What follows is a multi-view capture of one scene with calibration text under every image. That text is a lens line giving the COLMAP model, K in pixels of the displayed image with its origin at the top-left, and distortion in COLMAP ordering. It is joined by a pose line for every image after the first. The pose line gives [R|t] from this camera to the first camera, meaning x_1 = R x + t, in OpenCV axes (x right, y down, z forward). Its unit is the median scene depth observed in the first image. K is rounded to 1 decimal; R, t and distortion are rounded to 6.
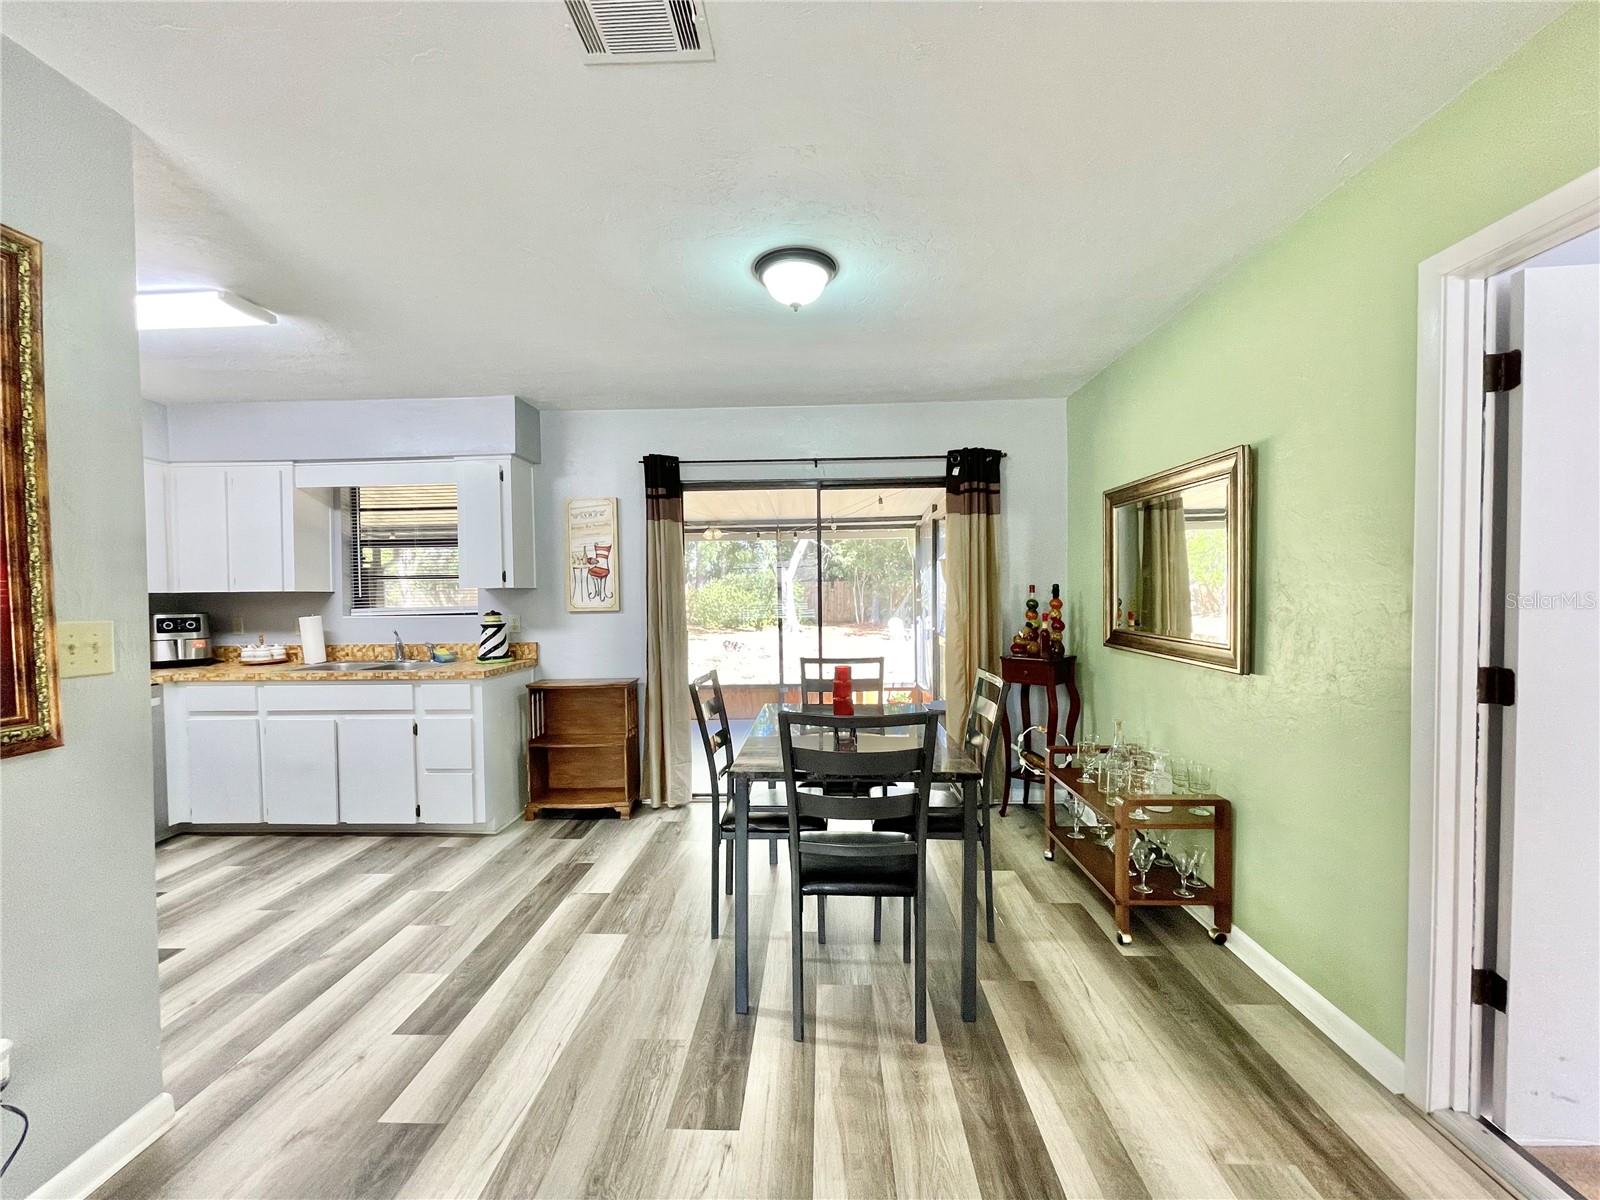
lens RADIAL K [[645.2, 0, 796.9], [0, 645.2, 607.8], [0, 0, 1]] dist [-0.001690, 0.000449]
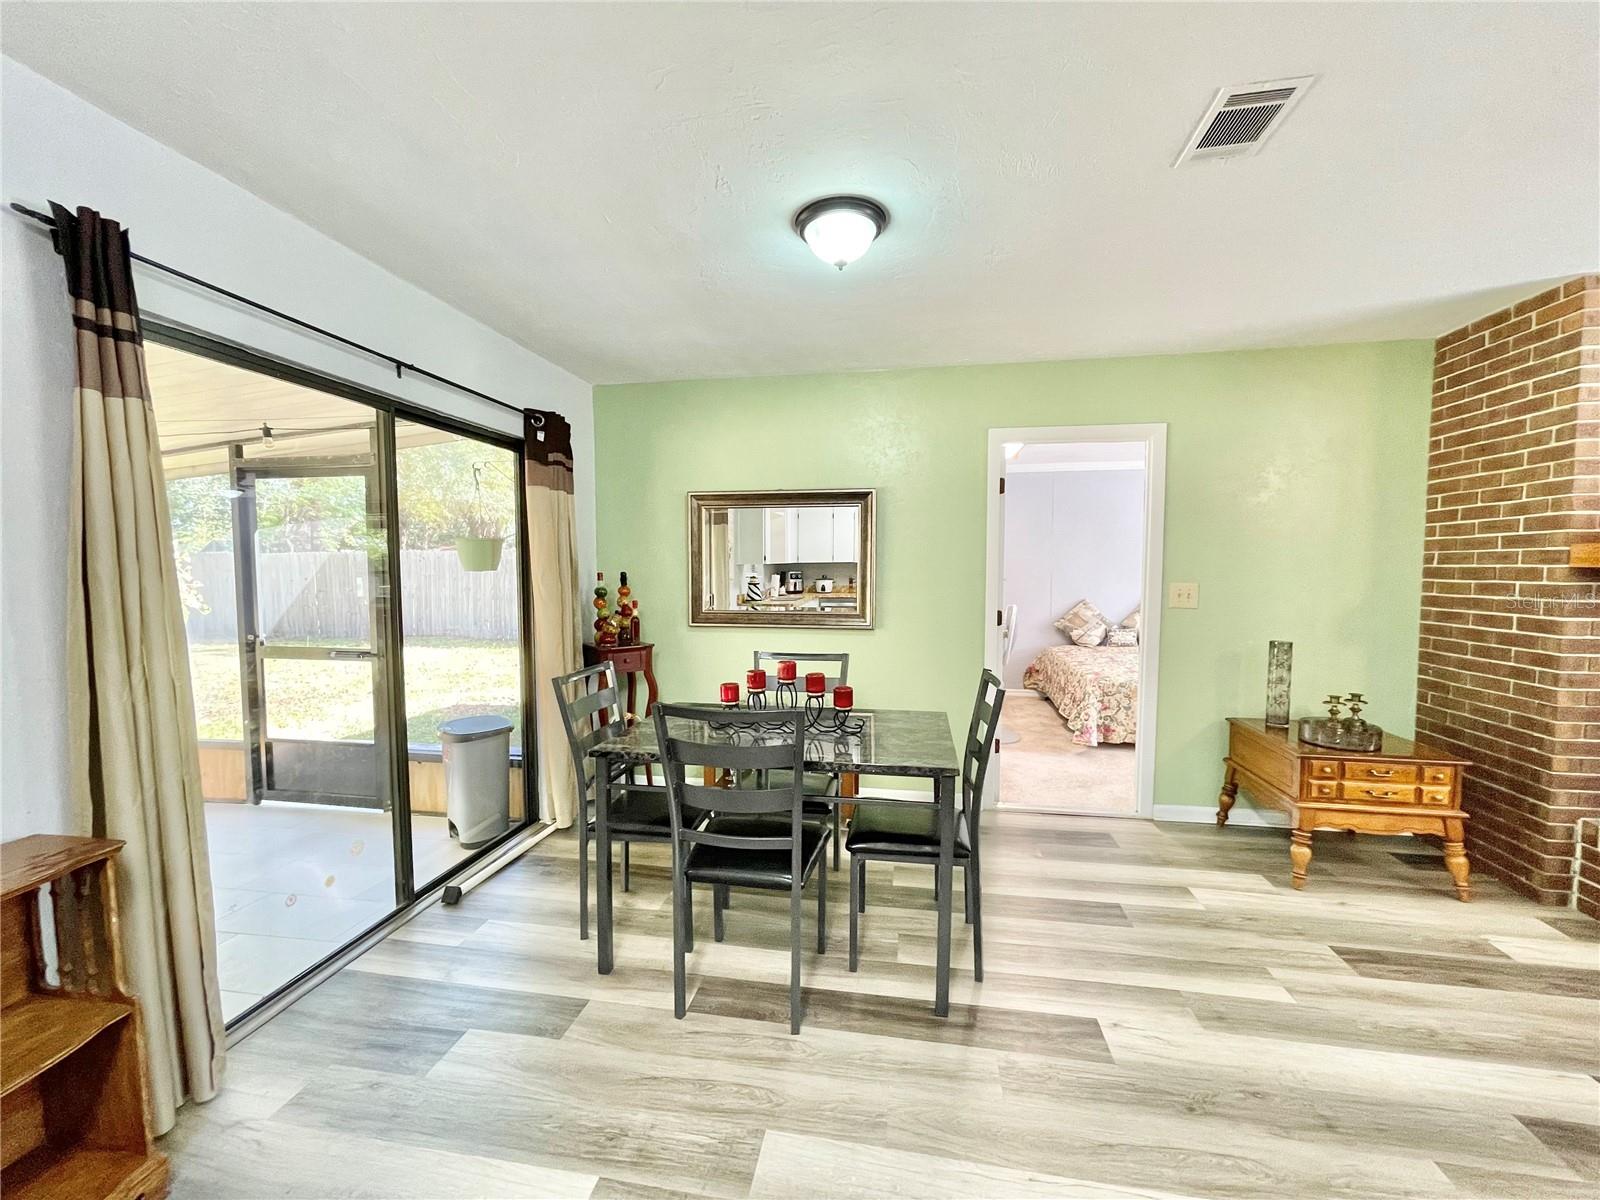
lens RADIAL K [[644.9, 0, 796.9], [0, 644.9, 606.3], [0, 0, 1]] dist [0.002944, -0.002952]
pose [[0.135616, -0.047721, 0.989612, -0.553929], [0.028072, 0.998623, 0.044308, -0.019070], [-0.990364, 0.021771, 0.136769, 0.567646]]
